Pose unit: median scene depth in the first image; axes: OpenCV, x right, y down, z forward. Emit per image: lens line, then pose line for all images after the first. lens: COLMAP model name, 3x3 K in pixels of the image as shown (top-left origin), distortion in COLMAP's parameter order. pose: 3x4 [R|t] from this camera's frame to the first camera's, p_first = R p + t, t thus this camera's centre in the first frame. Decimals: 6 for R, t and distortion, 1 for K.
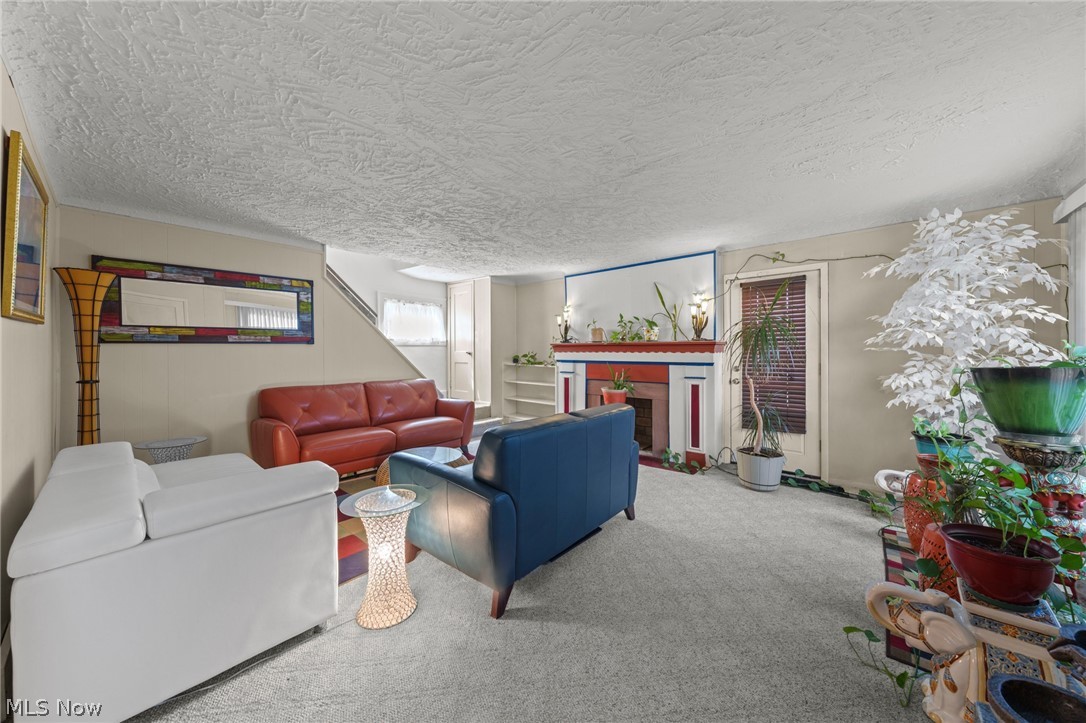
lens RADIAL K [[374.6, 0, 543.8], [0, 374.6, 353.9], [0, 0, 1]] dist [0.000936, 0.000012]
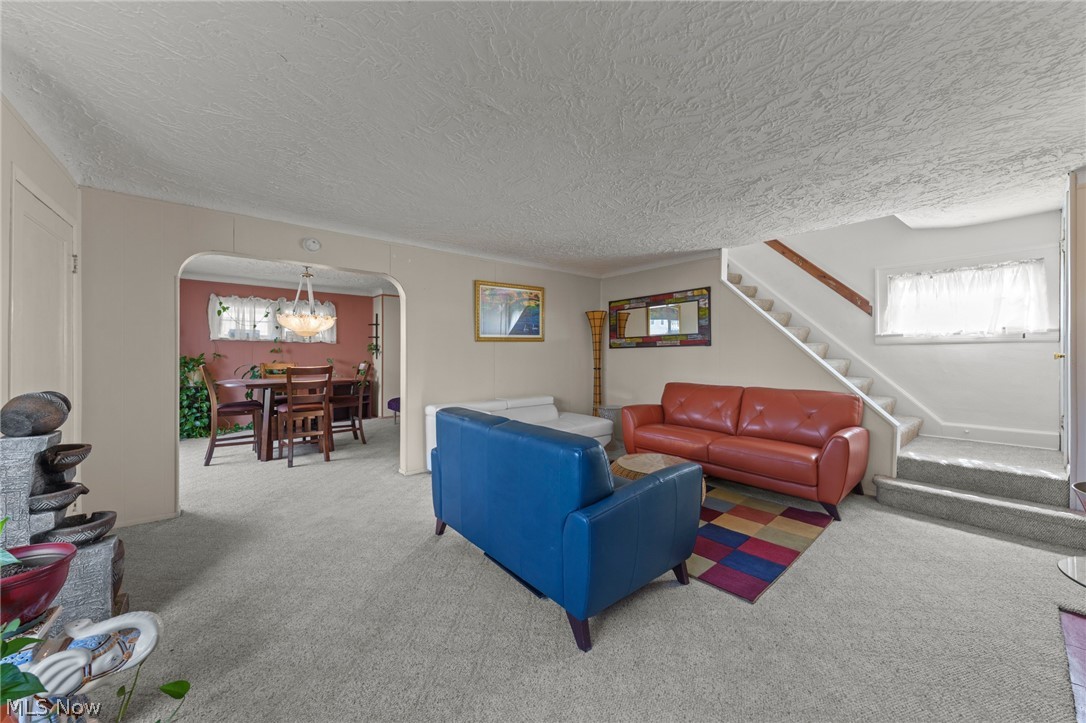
lens RADIAL K [[401.2, 0, 546.5], [0, 401.2, 354.4], [0, 0, 1]] dist [-0.002459, -0.000083]
pose [[-0.166833, 0.000559, -0.985985, 0.357778], [-0.007547, 0.999970, 0.001844, -0.000500], [0.985956, 0.007748, -0.166824, 0.445654]]
